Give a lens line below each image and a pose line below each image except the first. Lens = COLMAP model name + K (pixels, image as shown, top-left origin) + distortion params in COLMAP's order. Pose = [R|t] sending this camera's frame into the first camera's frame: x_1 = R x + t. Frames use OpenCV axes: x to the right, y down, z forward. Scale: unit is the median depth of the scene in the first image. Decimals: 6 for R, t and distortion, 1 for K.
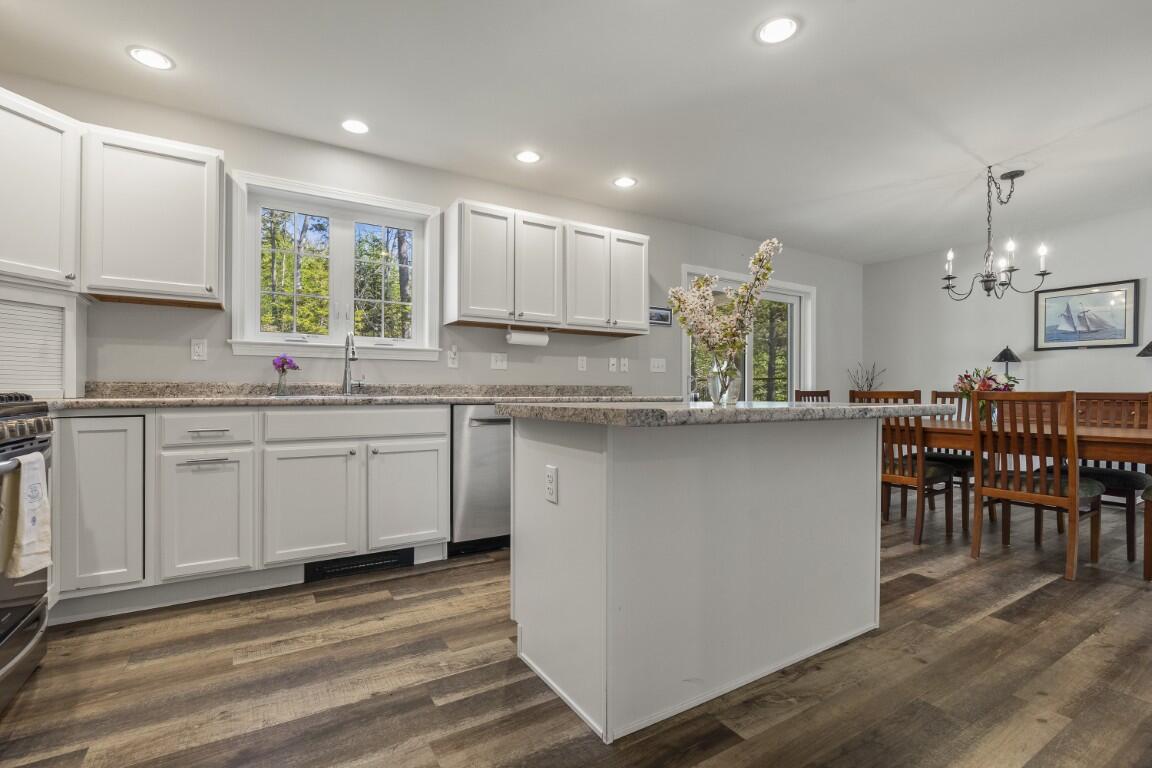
lens RADIAL K [[526.5, 0, 576.3], [0, 526.5, 389.6], [0, 0, 1]] dist [-0.002505, 0.000622]
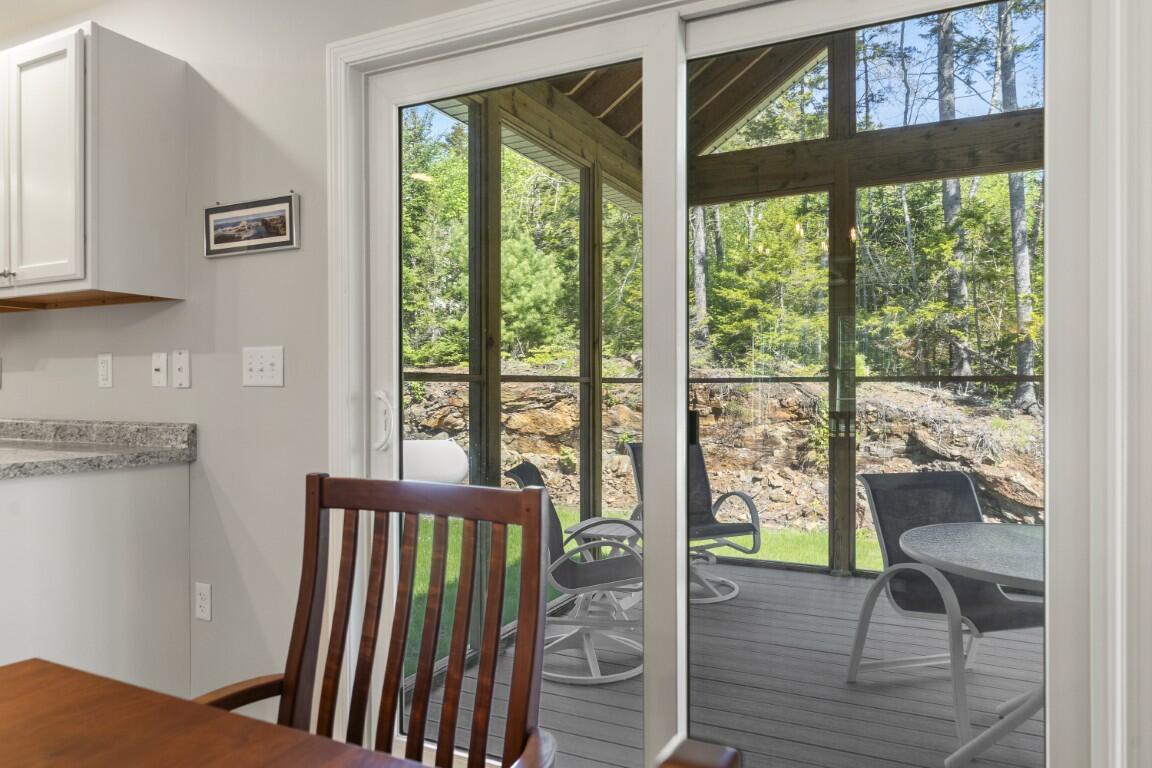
lens RADIAL K [[772.9, 0, 576.0], [0, 772.9, 384.0], [0, 0, 1]] dist [0.004557, -0.002334]
pose [[0.533562, -0.006778, -0.845734, 1.083929], [0.005869, 0.999973, -0.004312, -0.046949], [0.845741, -0.002663, 0.533587, 1.392784]]
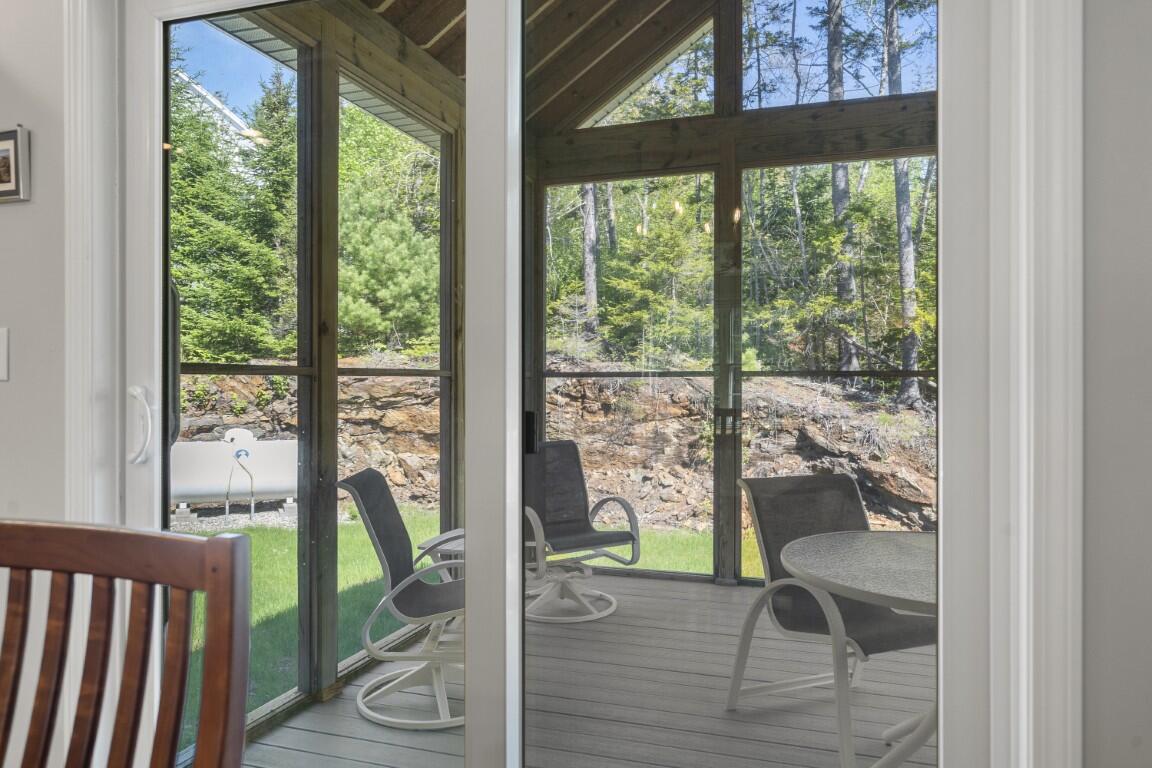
lens RADIAL K [[809.5, 0, 576.9], [0, 809.5, 377.1], [0, 0, 1]] dist [0.002151, 0.000212]
pose [[0.643650, -0.006536, -0.765292, 1.027459], [0.004095, 0.999979, -0.005097, -0.047185], [0.765309, 0.000147, 0.643663, 1.493427]]
